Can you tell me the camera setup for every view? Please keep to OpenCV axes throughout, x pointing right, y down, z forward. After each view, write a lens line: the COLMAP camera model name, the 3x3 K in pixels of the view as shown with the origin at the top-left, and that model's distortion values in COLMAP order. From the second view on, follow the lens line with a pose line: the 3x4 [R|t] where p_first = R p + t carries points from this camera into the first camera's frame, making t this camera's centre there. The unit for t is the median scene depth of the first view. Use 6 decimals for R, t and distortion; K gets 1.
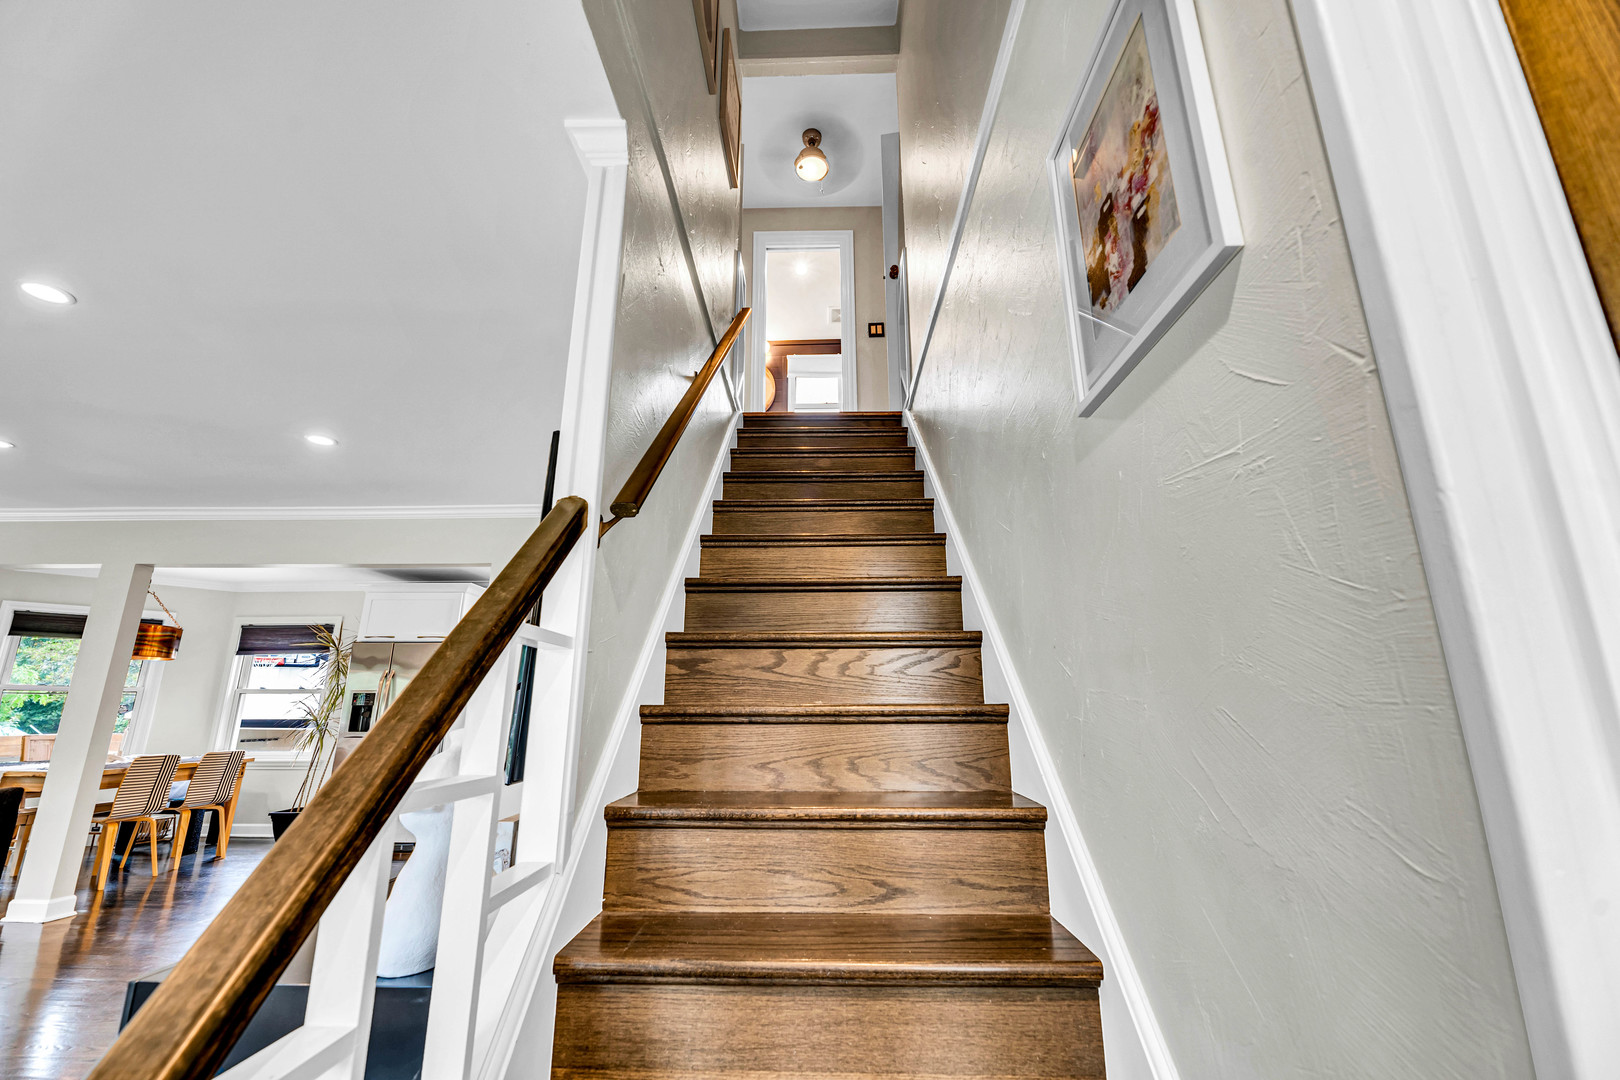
lens RADIAL K [[663.6, 0, 804.8], [0, 663.6, 543.7], [0, 0, 1]] dist [-0.000632, -0.002039]
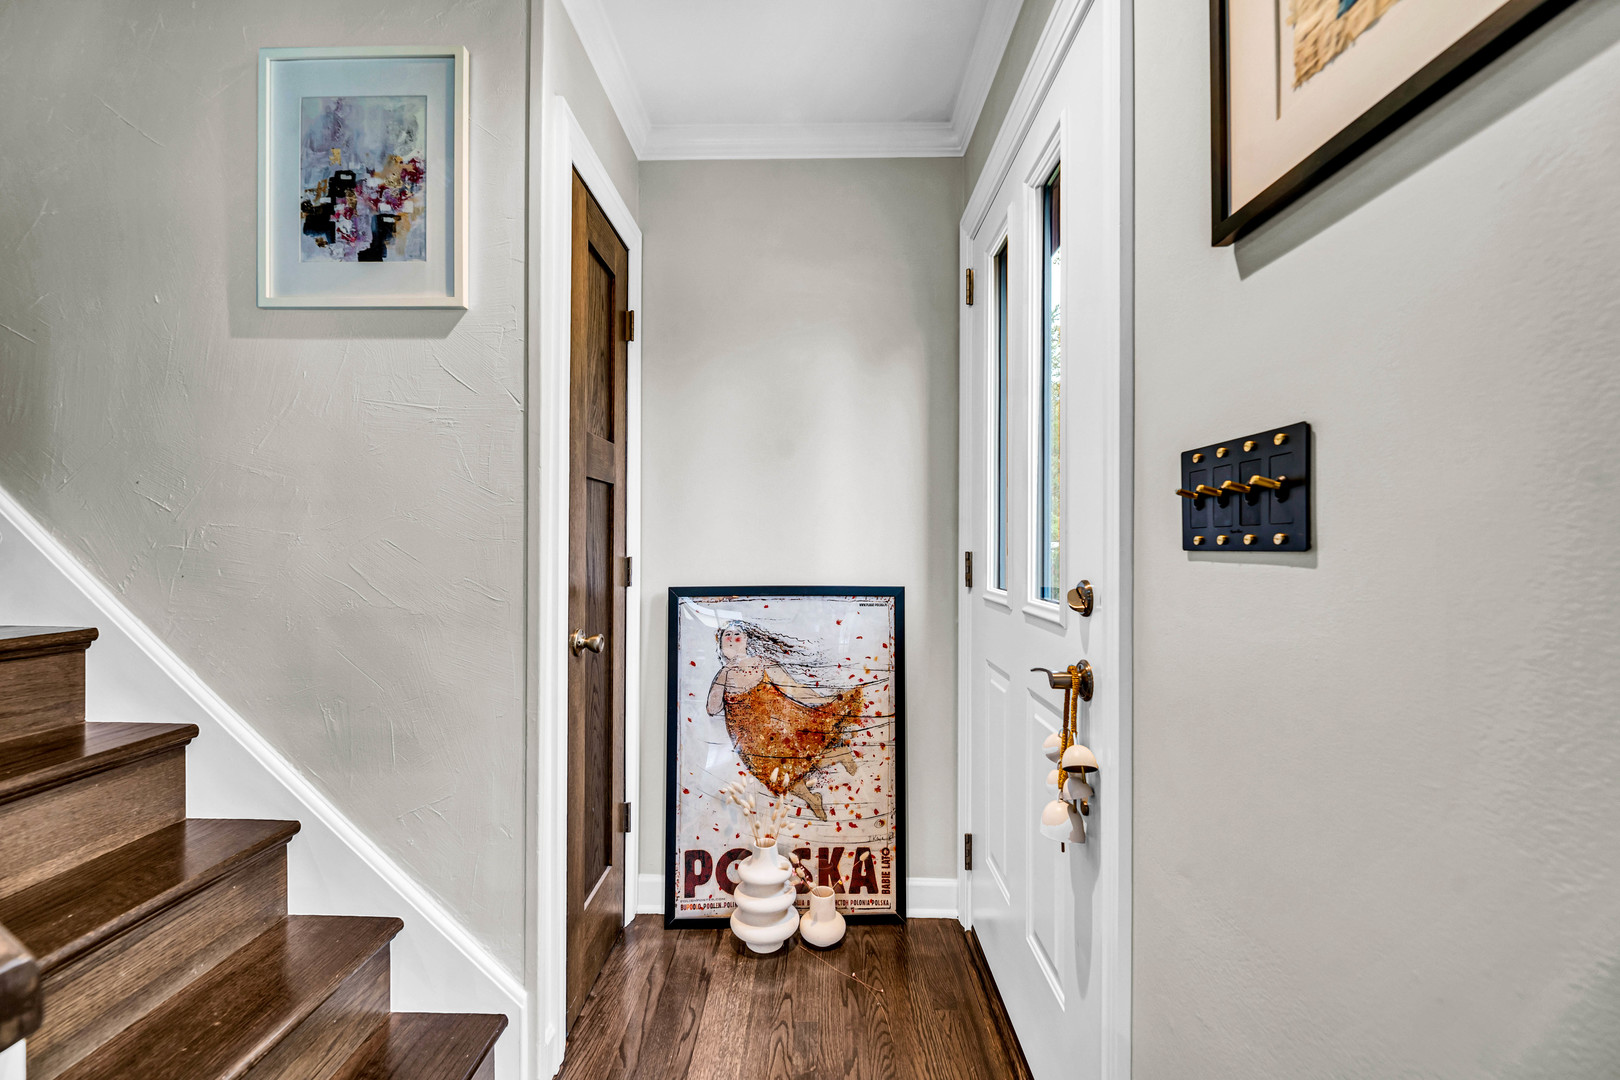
lens RADIAL K [[663.6, 0, 809.7], [0, 663.6, 533.0], [0, 0, 1]] dist [-0.000632, -0.002039]
pose [[-0.013656, 0.014837, 0.999797, -0.964747], [-0.248833, 0.968384, -0.017770, -0.022764], [-0.968450, -0.249025, -0.009532, -0.084099]]
